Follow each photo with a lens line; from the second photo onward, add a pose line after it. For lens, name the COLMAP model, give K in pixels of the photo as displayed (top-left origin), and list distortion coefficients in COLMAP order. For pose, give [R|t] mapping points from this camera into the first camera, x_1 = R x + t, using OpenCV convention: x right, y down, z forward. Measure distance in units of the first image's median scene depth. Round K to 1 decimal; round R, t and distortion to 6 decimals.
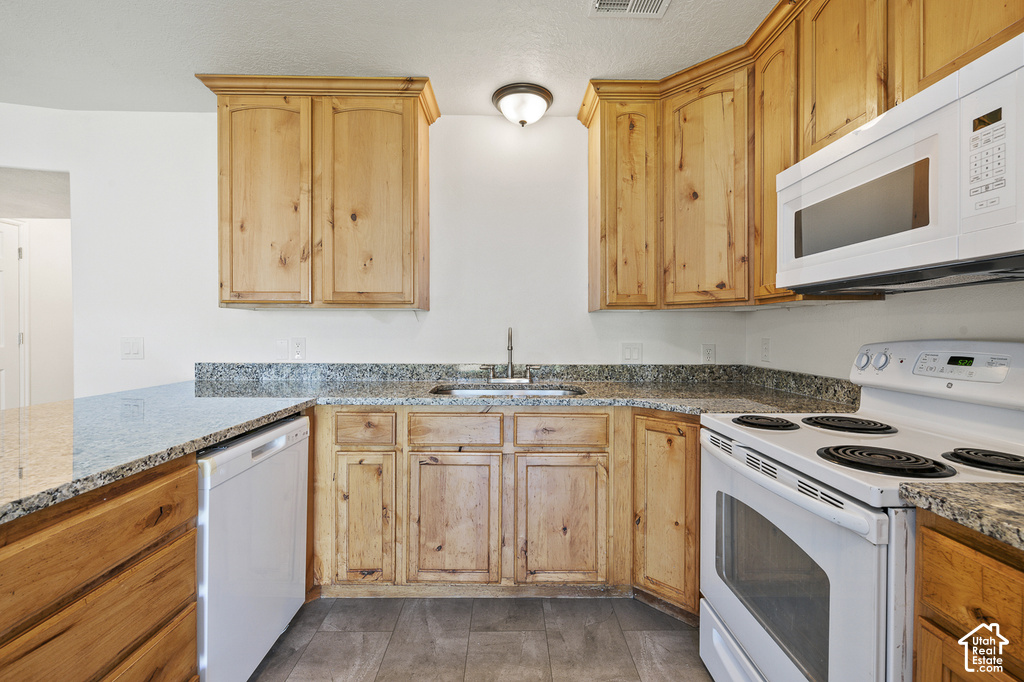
lens RADIAL K [[430.5, 0, 517.4], [0, 430.5, 336.2], [0, 0, 1]] dist [0.001344, -0.000056]
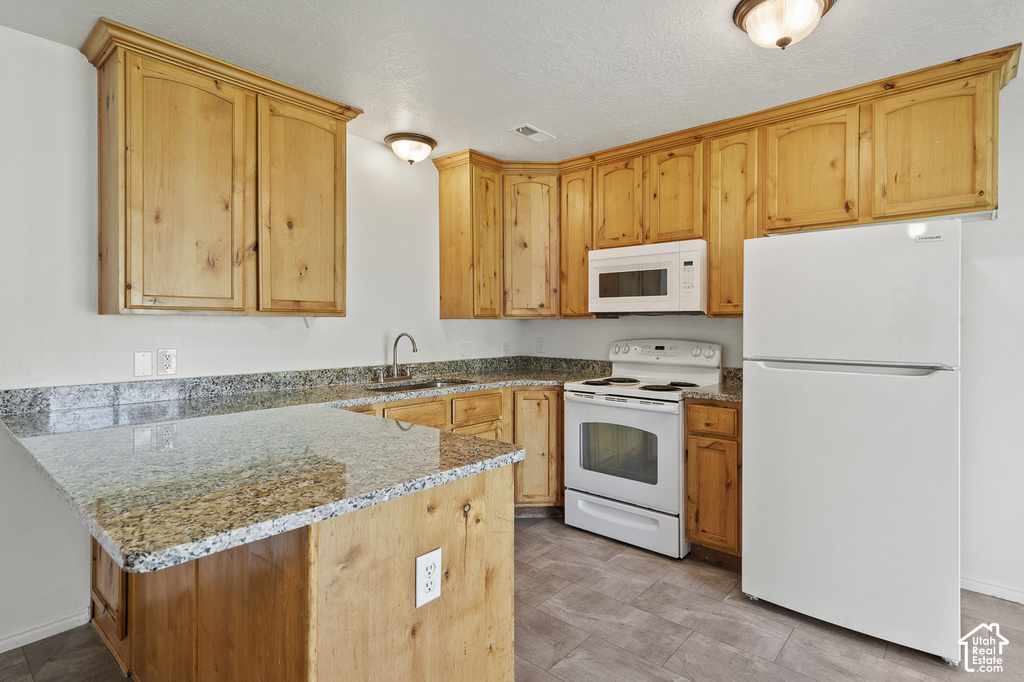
lens RADIAL K [[516.5, 0, 518.2], [0, 516.5, 326.4], [0, 0, 1]] dist [0.014339, -0.000844]
pose [[0.669309, -0.004803, 0.742968, -0.921784], [0.007522, 0.999972, -0.000313, -0.038198], [-0.742946, 0.005798, 0.669326, -0.191654]]
